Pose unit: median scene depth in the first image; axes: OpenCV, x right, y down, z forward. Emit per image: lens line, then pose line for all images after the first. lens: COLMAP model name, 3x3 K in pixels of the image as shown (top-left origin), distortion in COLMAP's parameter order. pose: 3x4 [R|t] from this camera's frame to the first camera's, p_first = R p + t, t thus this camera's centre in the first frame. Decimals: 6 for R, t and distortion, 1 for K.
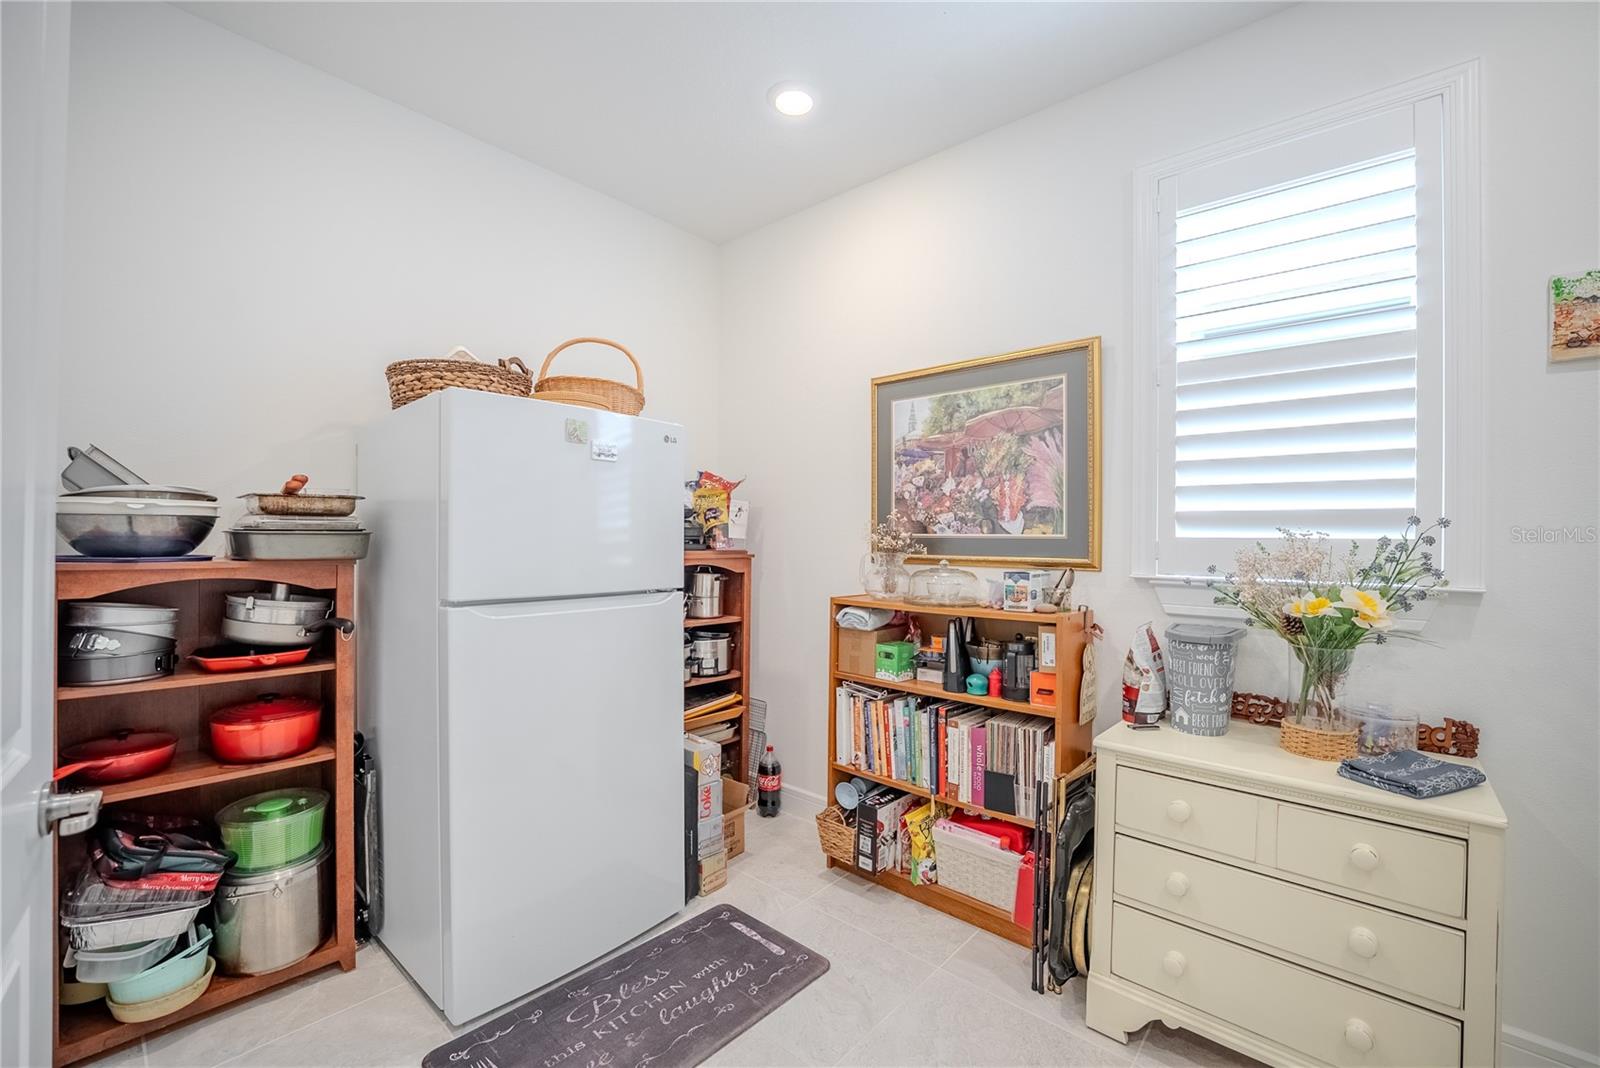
lens RADIAL K [[681.8, 0, 797.6], [0, 681.8, 537.3], [0, 0, 1]] dist [-0.027448, 0.000822]
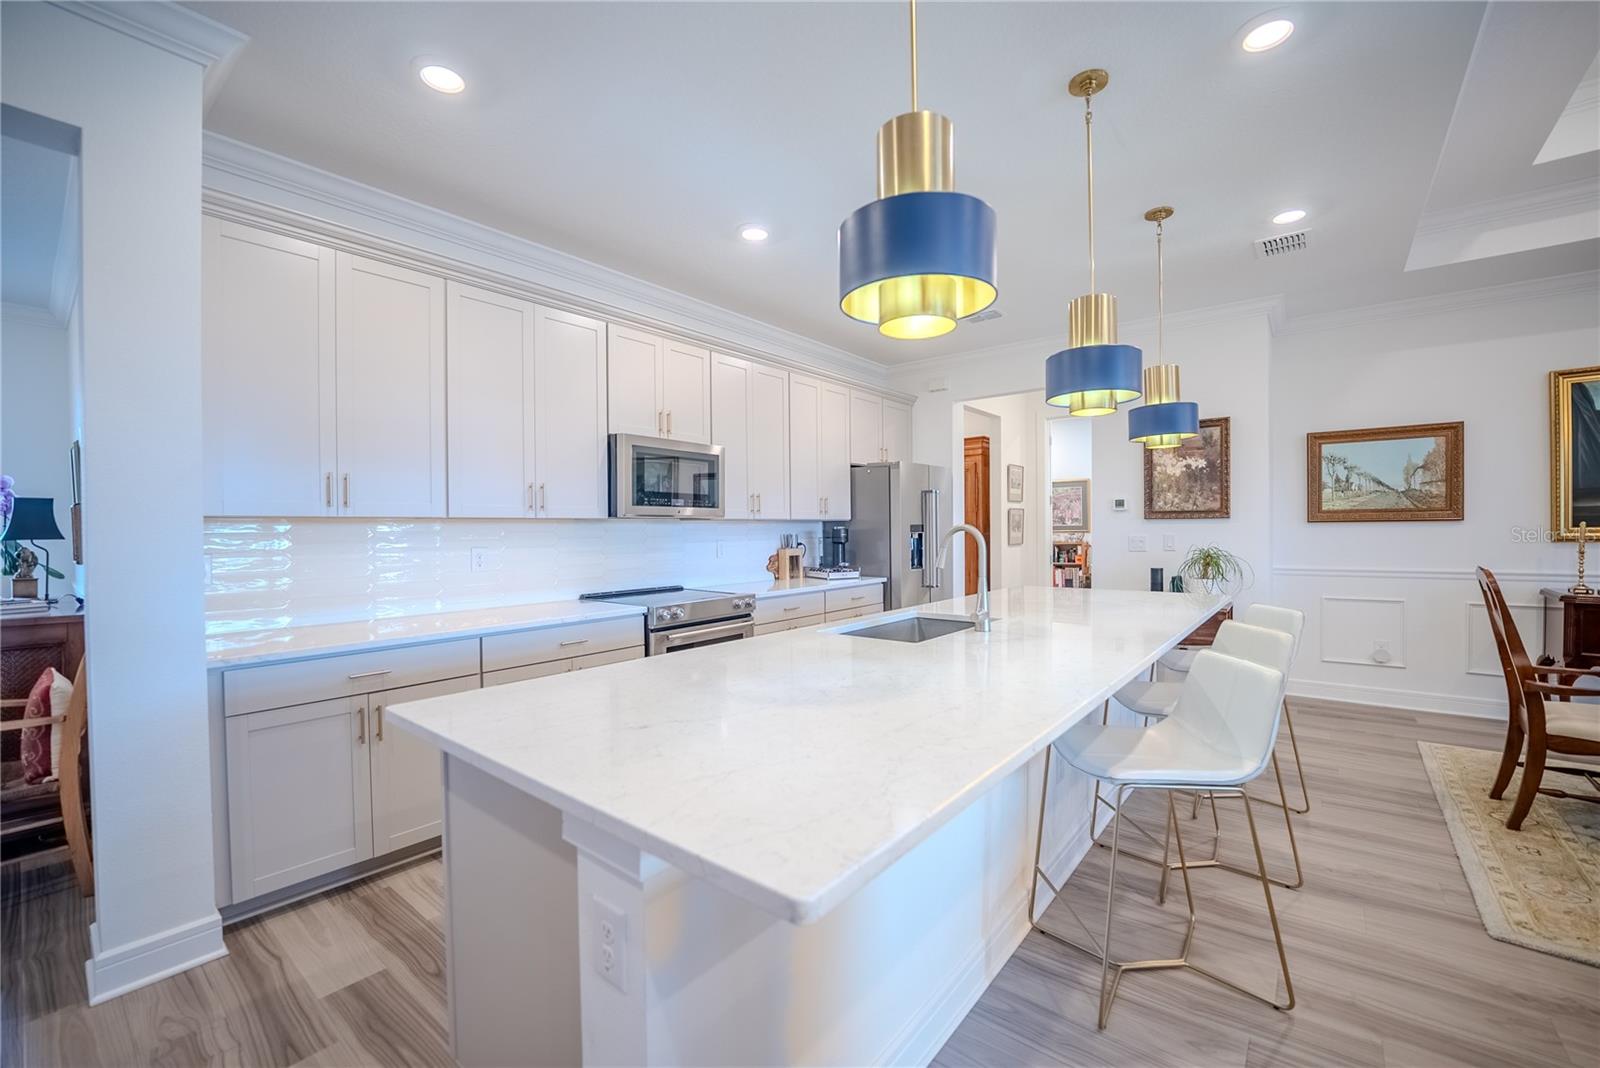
lens RADIAL K [[661.8, 0, 790.8], [0, 661.8, 536.4], [0, 0, 1]] dist [-0.025900, 0.000741]
pose [[0.998887, -0.014716, 0.044808, -1.728503], [0.014178, 0.999824, 0.012310, -0.007503], [-0.044982, -0.011661, 0.998920, -3.259530]]
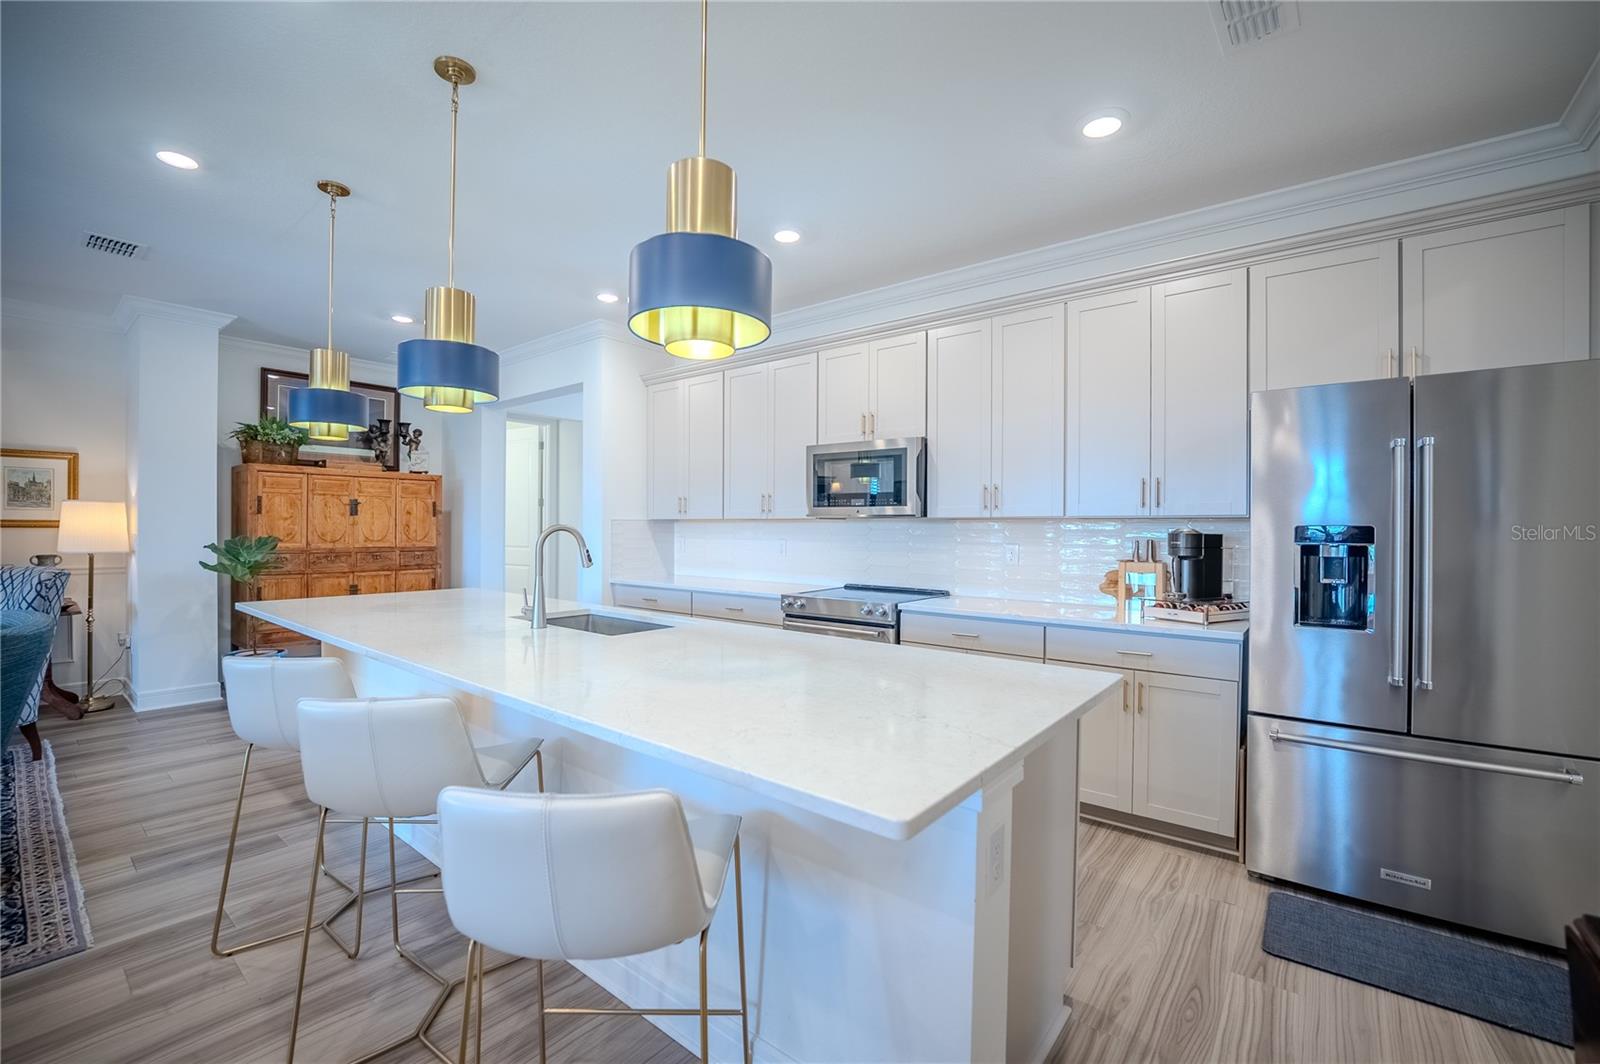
lens RADIAL K [[674.1, 0, 794.2], [0, 674.1, 536.4], [0, 0, 1]] dist [-0.024870, 0.003859]
pose [[0.054039, 0.006261, -0.998519, -0.126734], [-0.006975, 0.999958, 0.005893, 0.002455], [0.998514, 0.006647, 0.054080, -1.746524]]
